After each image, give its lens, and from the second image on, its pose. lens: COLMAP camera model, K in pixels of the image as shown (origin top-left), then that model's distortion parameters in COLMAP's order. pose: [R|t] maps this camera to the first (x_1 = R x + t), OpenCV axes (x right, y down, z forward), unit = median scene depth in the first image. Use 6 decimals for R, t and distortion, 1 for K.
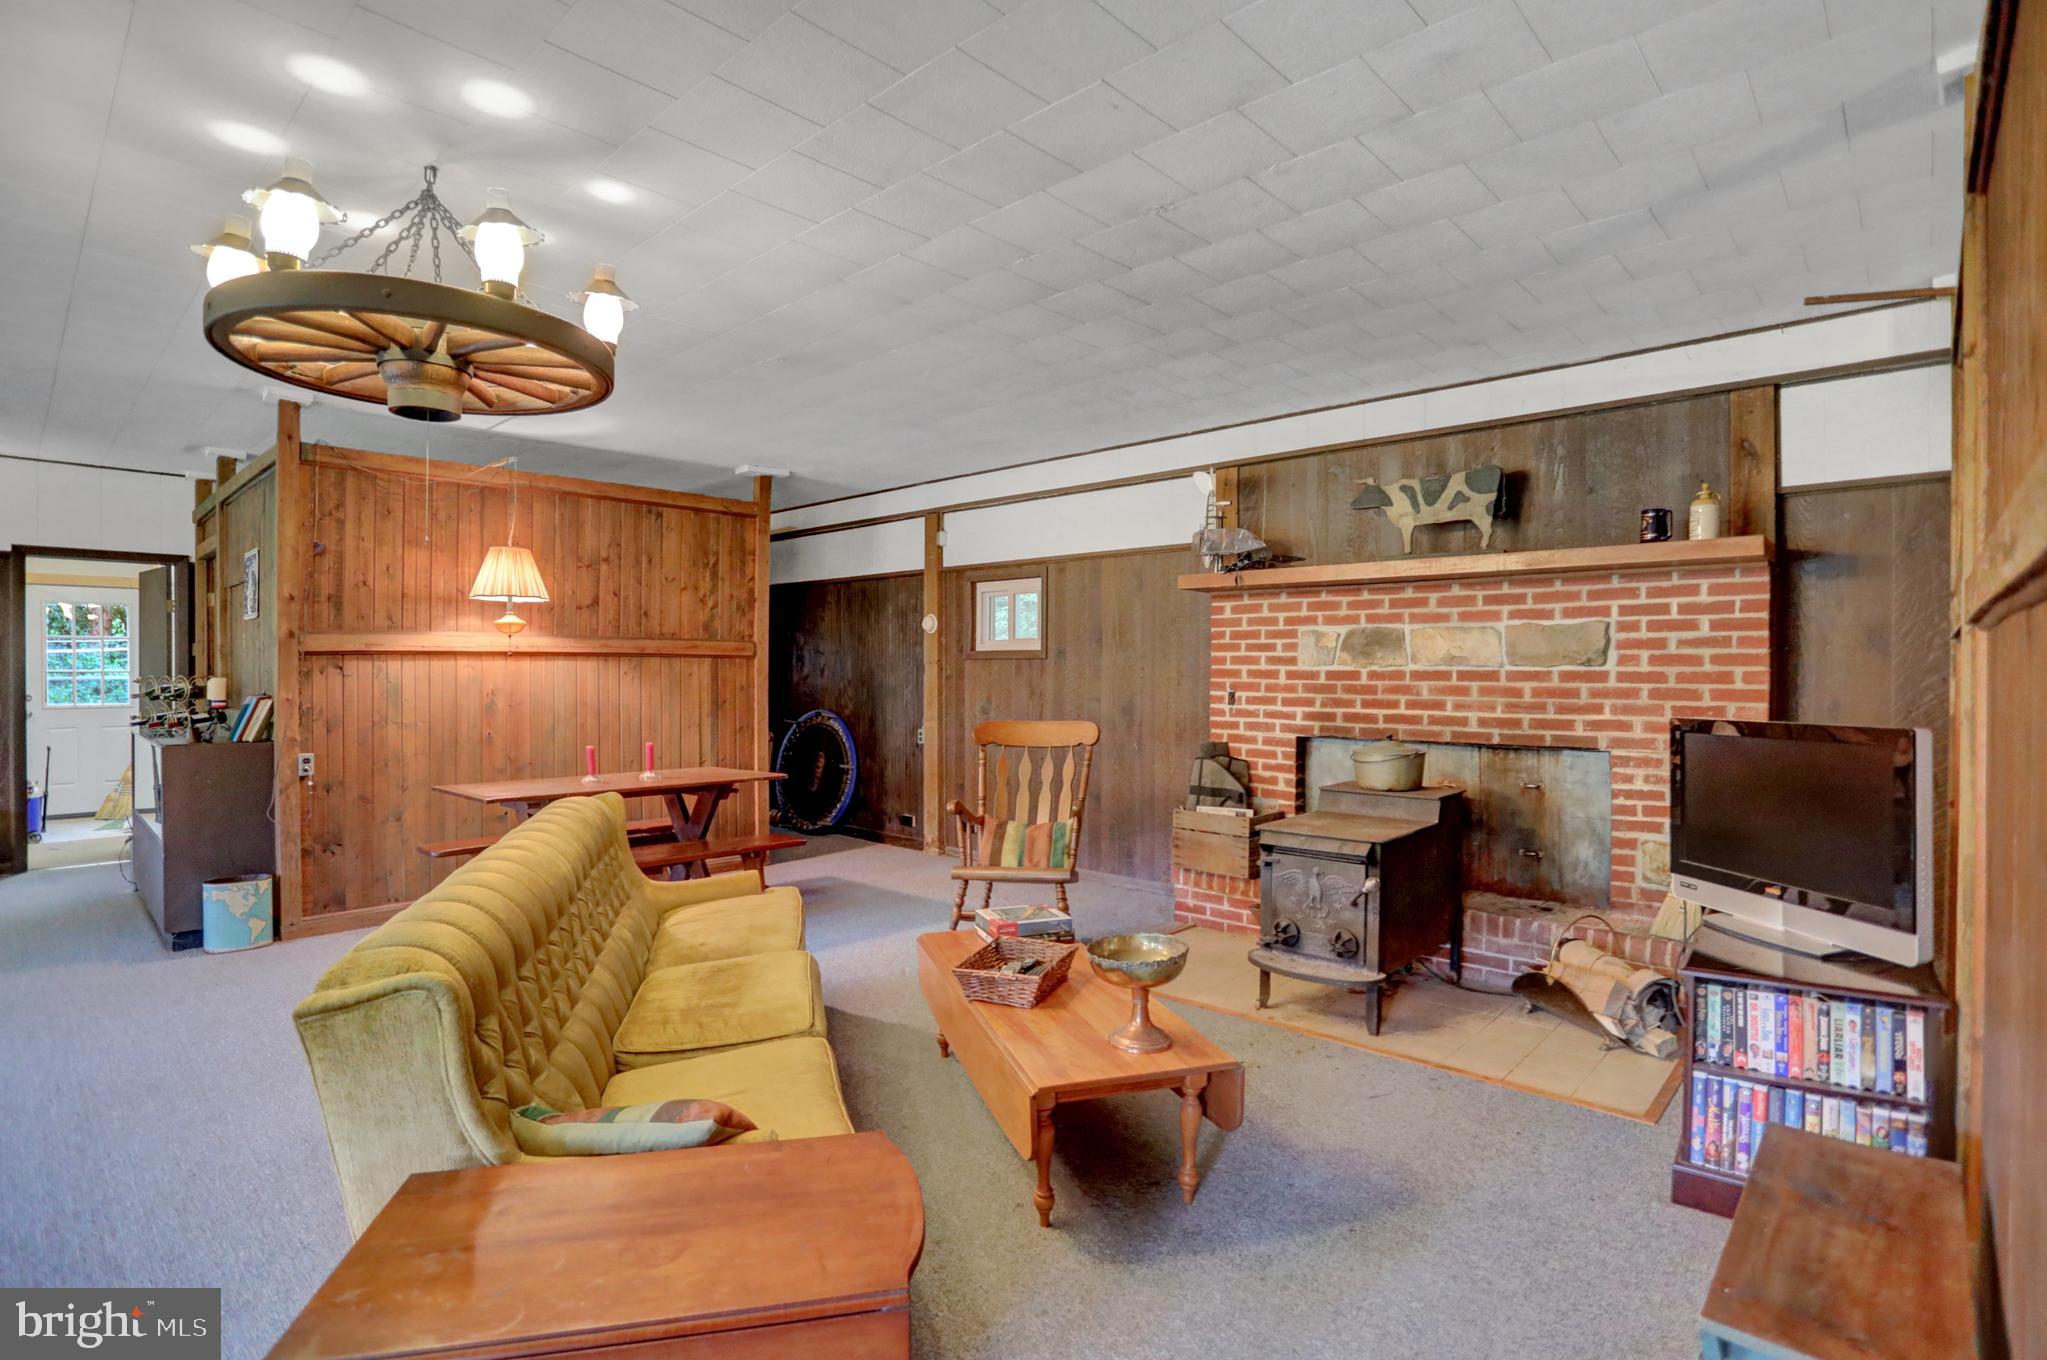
lens RADIAL K [[1016.7, 0, 1031.5], [0, 1016.7, 673.6], [0, 0, 1]] dist [-0.064993, 0.023909]
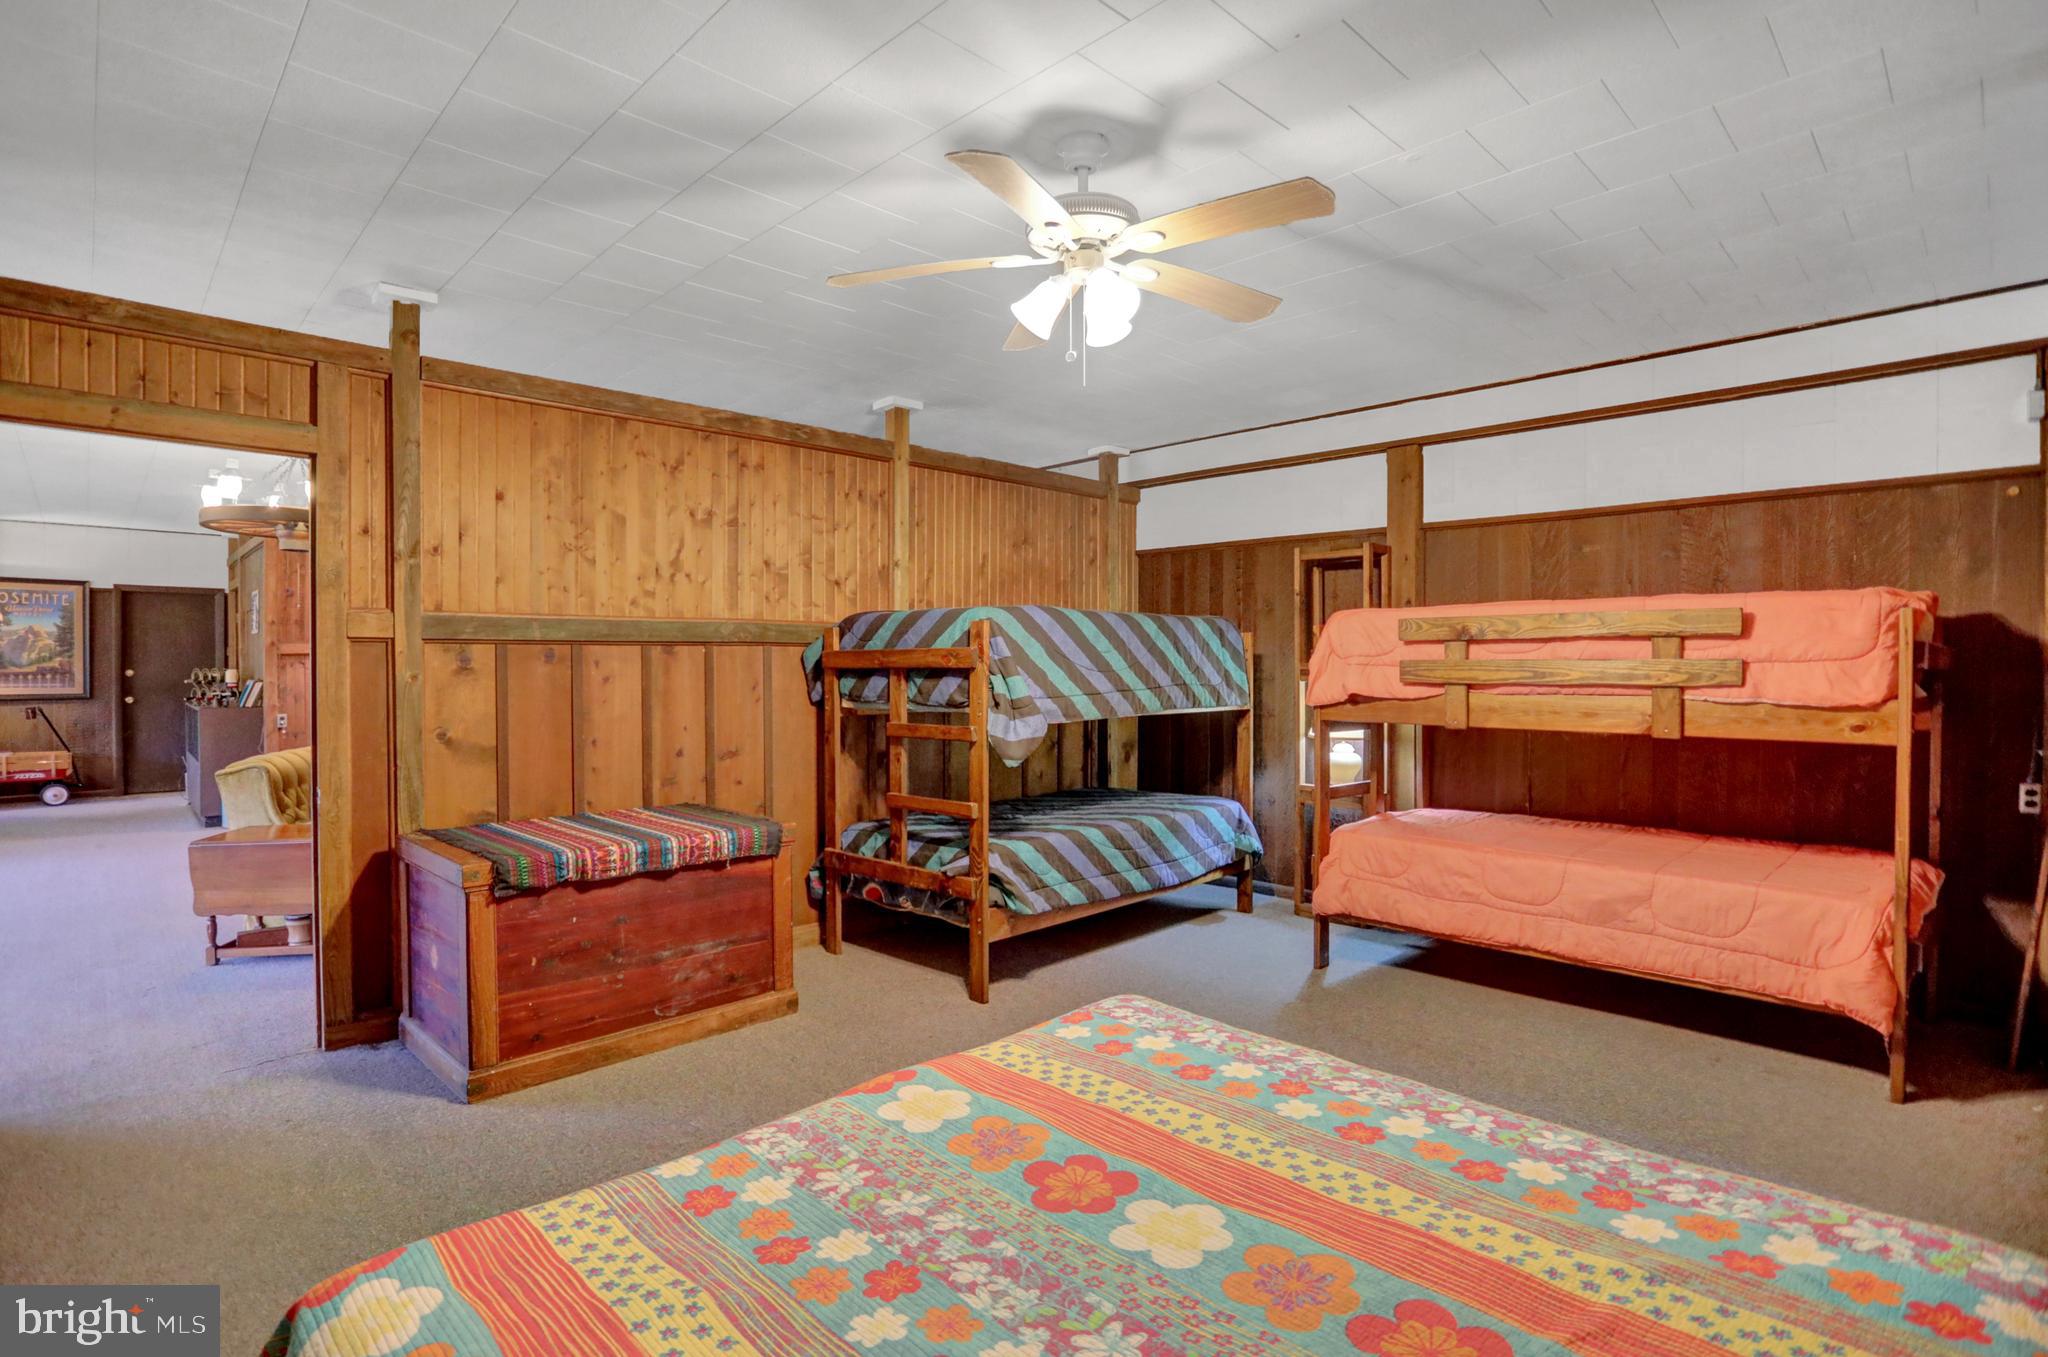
lens RADIAL K [[1017.2, 0, 1021.9], [0, 1017.2, 682.7], [0, 0, 1]] dist [-0.064993, 0.023909]
pose [[0.998637, 0.004134, -0.052039, 0.591679], [-0.003601, 0.999940, 0.010337, 0.004615], [0.052078, -0.010135, 0.998592, -0.594765]]
